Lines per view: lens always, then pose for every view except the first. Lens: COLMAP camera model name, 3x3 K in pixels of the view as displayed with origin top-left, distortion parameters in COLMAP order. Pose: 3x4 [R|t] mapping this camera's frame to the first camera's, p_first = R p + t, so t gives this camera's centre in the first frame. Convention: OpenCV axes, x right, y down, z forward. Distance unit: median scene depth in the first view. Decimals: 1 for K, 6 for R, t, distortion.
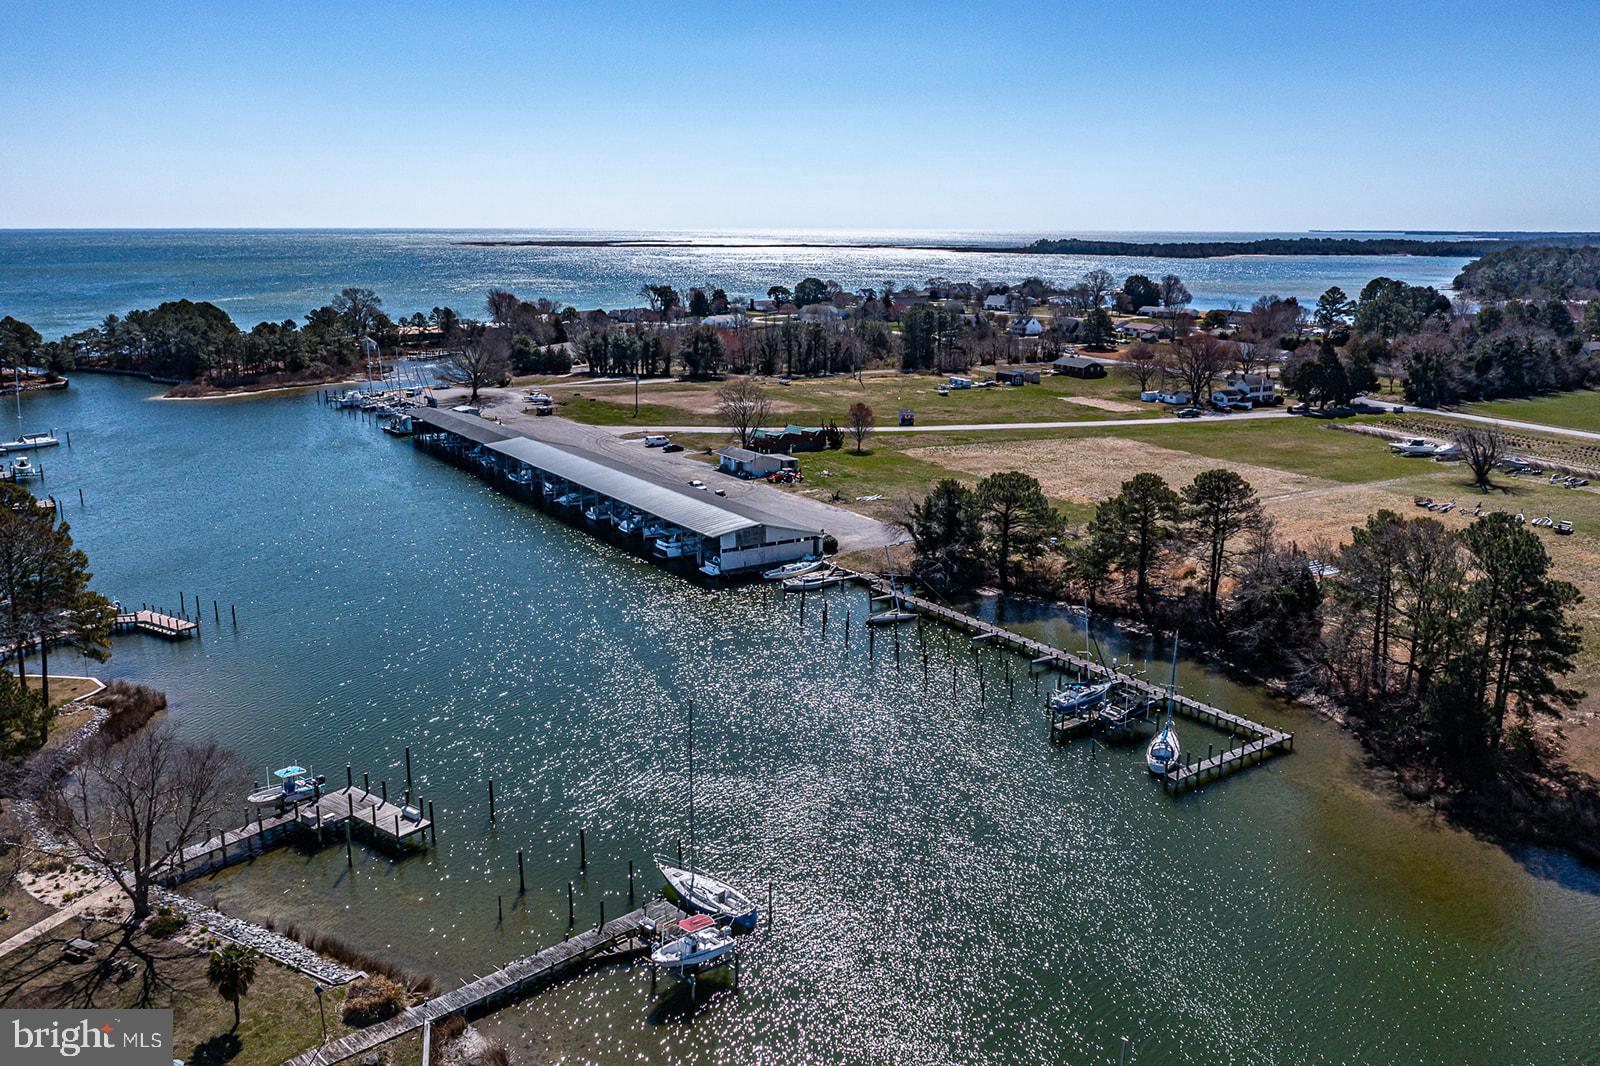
lens RADIAL K [[1275.1, 0, 797.9], [0, 1275.1, 538.9], [0, 0, 1]] dist [-0.017188, 0.005922]
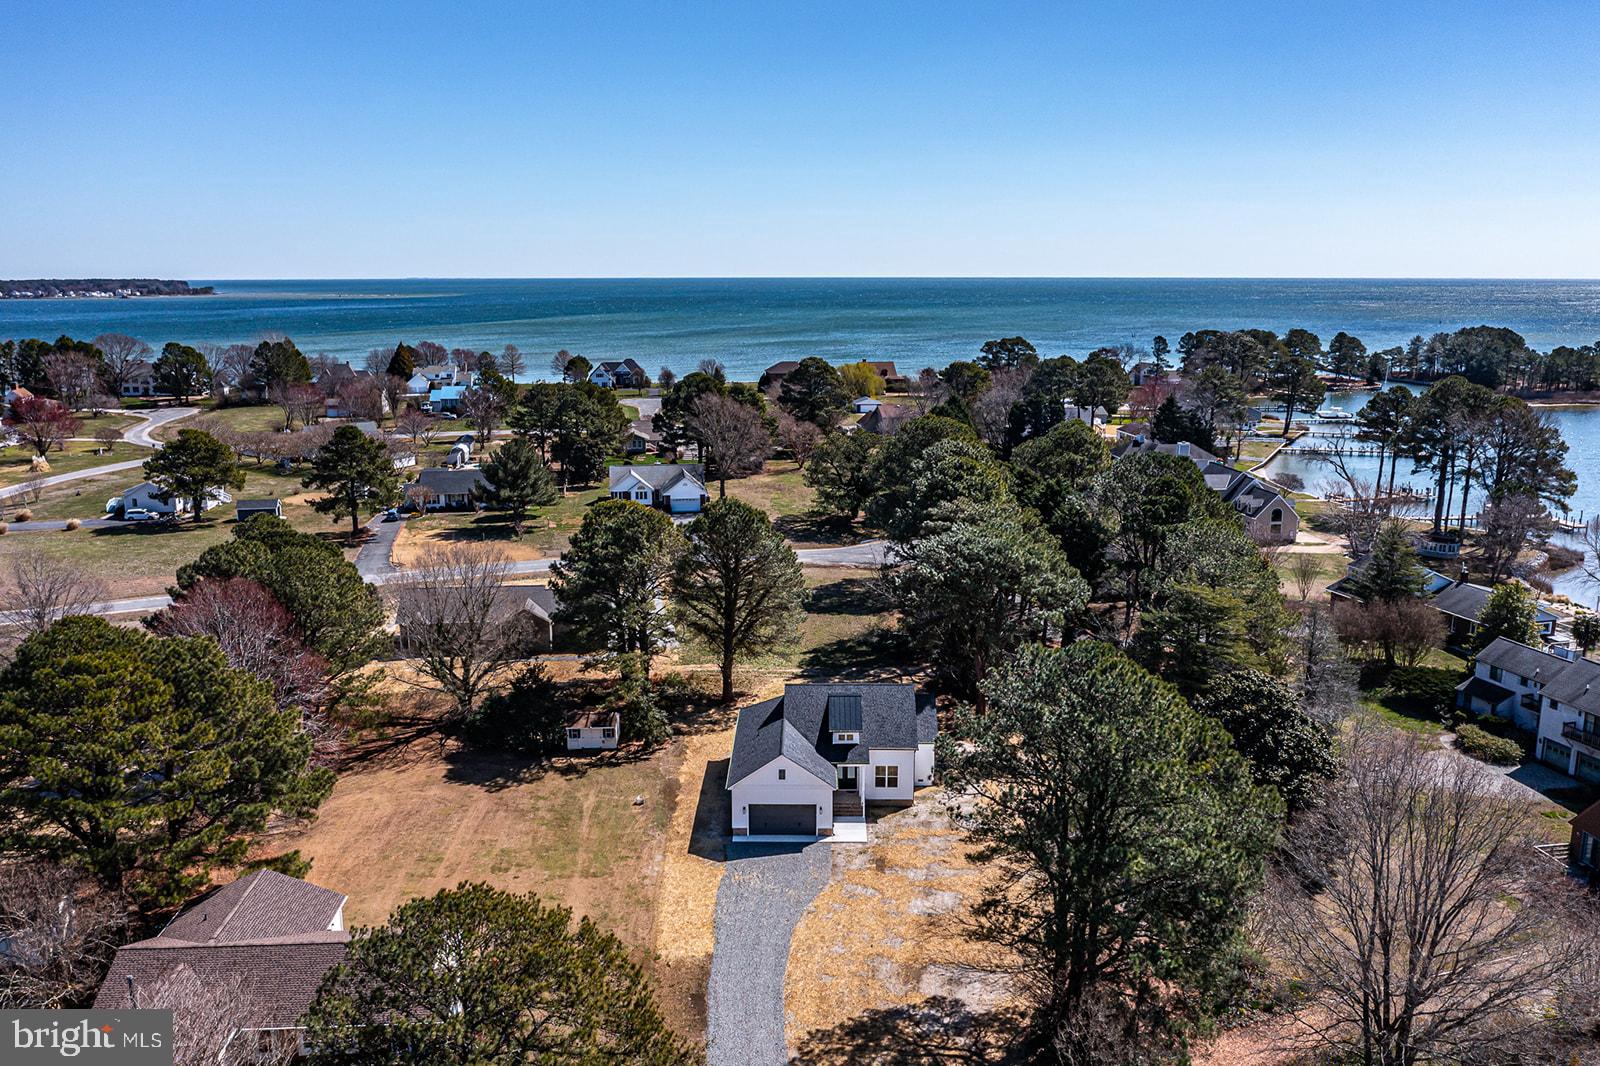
lens RADIAL K [[1275.1, 0, 797.9], [0, 1275.1, 538.9], [0, 0, 1]] dist [-0.017188, 0.005922]
pose [[0.644872, 0.153812, -0.748654, 0.004857], [-0.181852, 0.982288, 0.045170, 0.068721], [0.742341, 0.107015, 0.661421, -0.219713]]
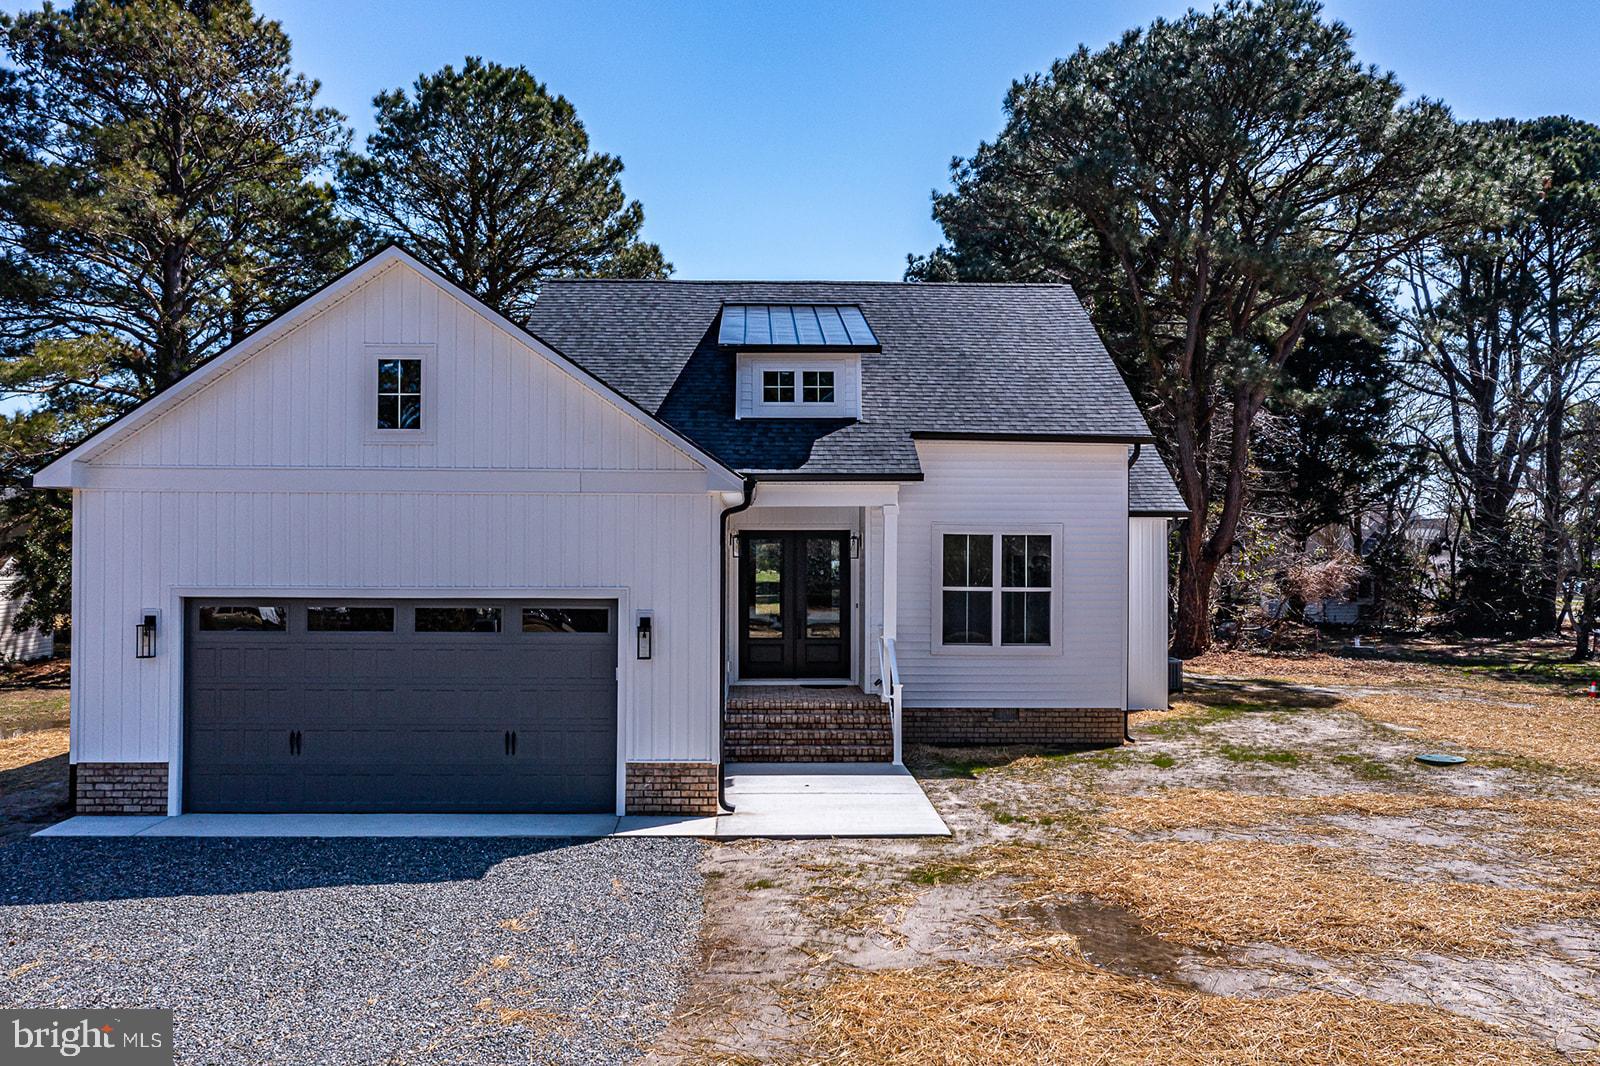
lens RADIAL K [[1269.7, 0, 795.5], [0, 1269.7, 536.9], [0, 0, 1]] dist [-0.022345, 0.021037]
pose [[0.680589, -0.009037, -0.732610, -0.130802], [-0.181212, 0.966781, -0.180270, 0.130745], [0.709902, 0.255448, 0.656343, -0.077517]]
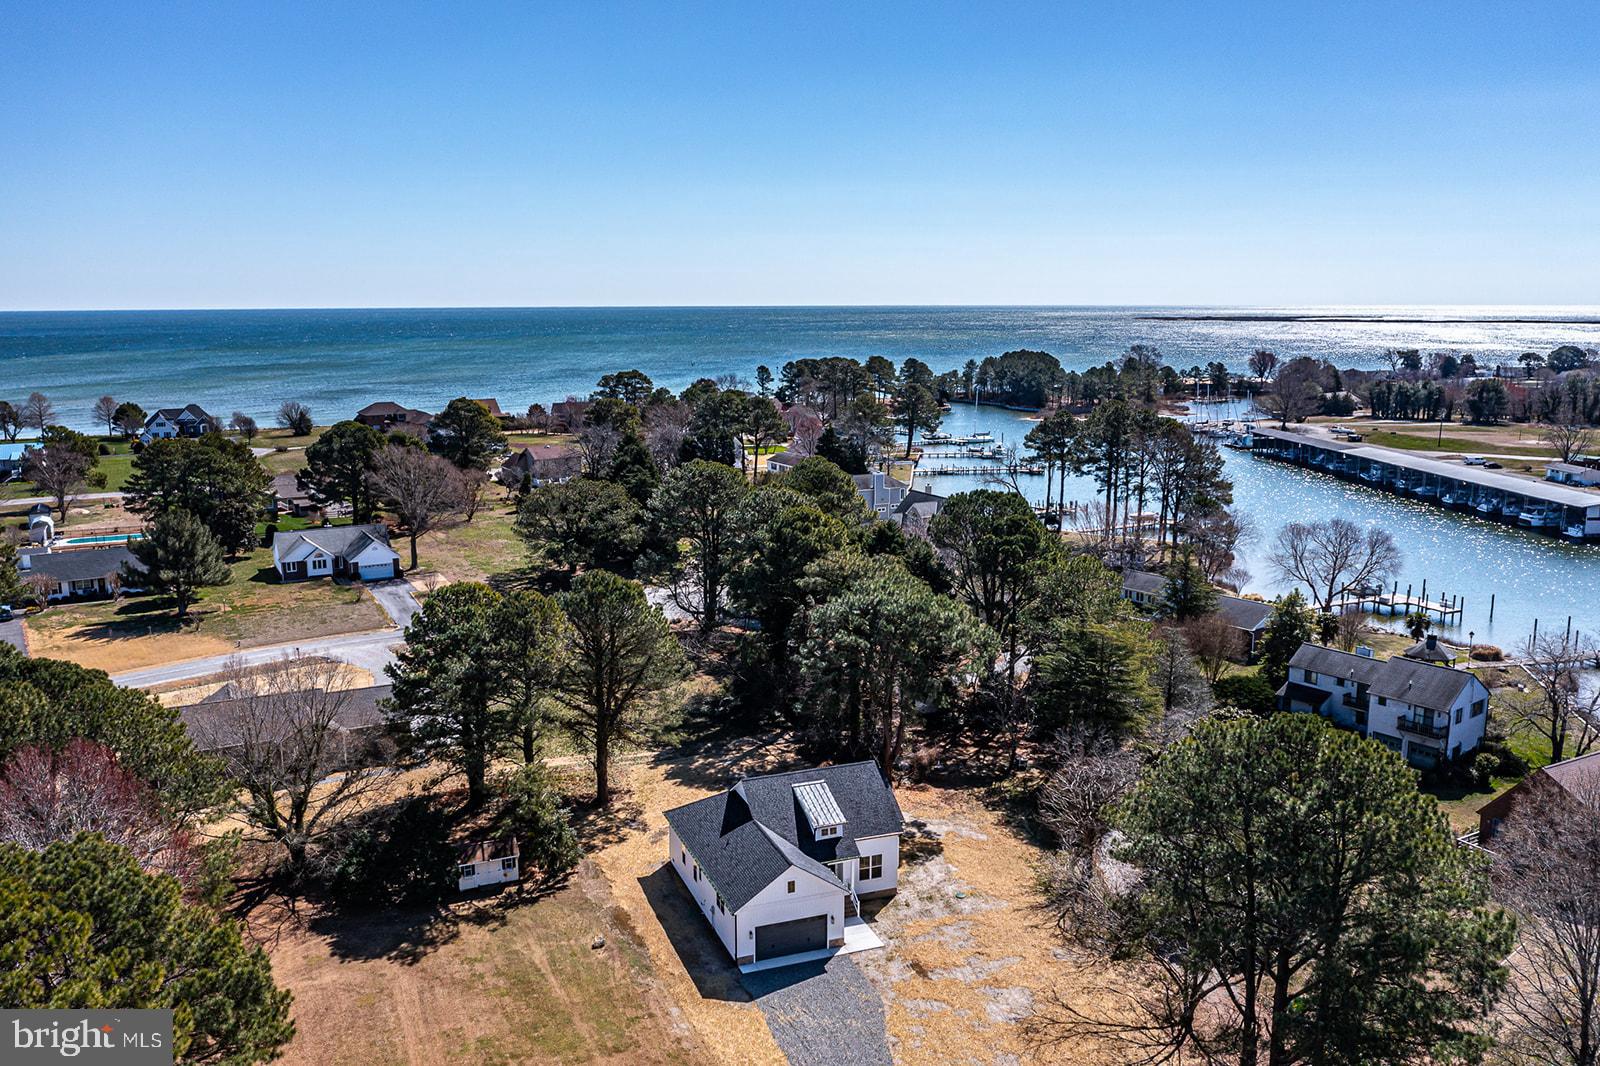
lens RADIAL K [[1269.7, 0, 795.5], [0, 1269.7, 536.9], [0, 0, 1]] dist [-0.022345, 0.021037]
pose [[0.877748, 0.082331, -0.471996, -0.072795], [-0.109991, 0.993441, -0.031258, 0.072417], [0.466326, 0.079352, 0.881047, -0.247113]]
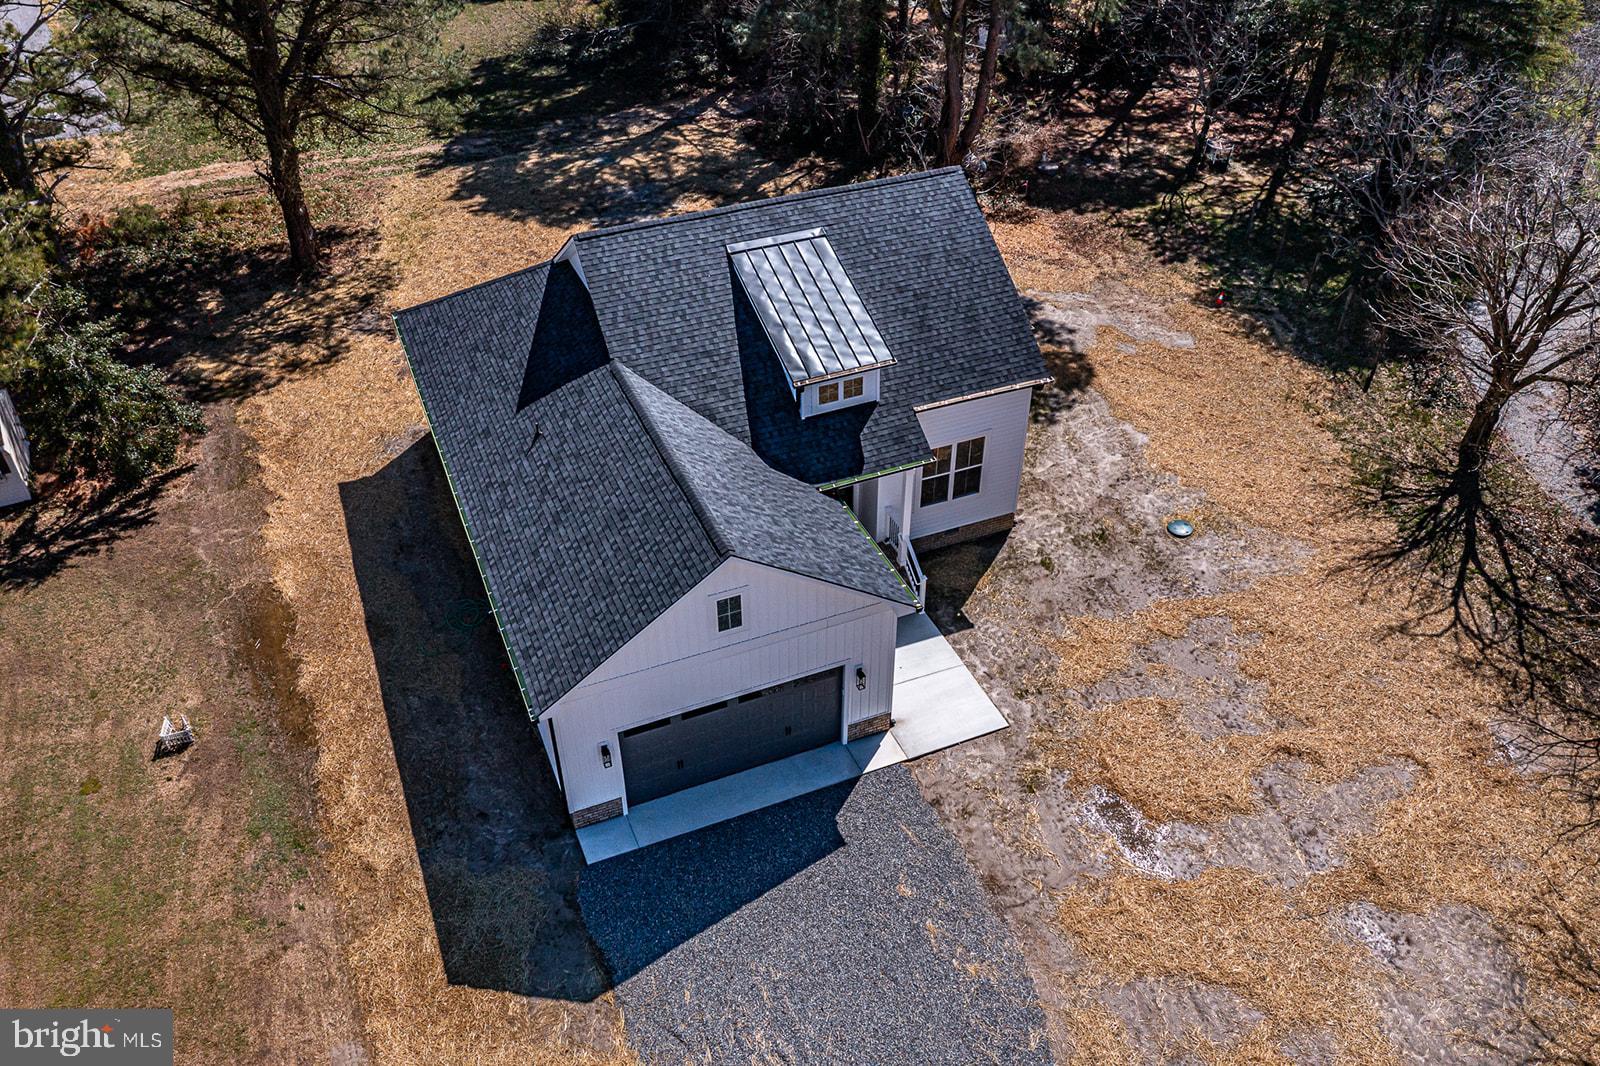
lens RADIAL K [[1265.5, 0, 797.4], [0, 1265.5, 537.8], [0, 0, 1]] dist [-0.017803, 0.003556]
pose [[0.895518, 0.268597, -0.354829, -0.141436], [-0.099164, 0.897713, 0.429277, 0.092101], [0.433837, -0.349239, 0.830553, -0.111227]]
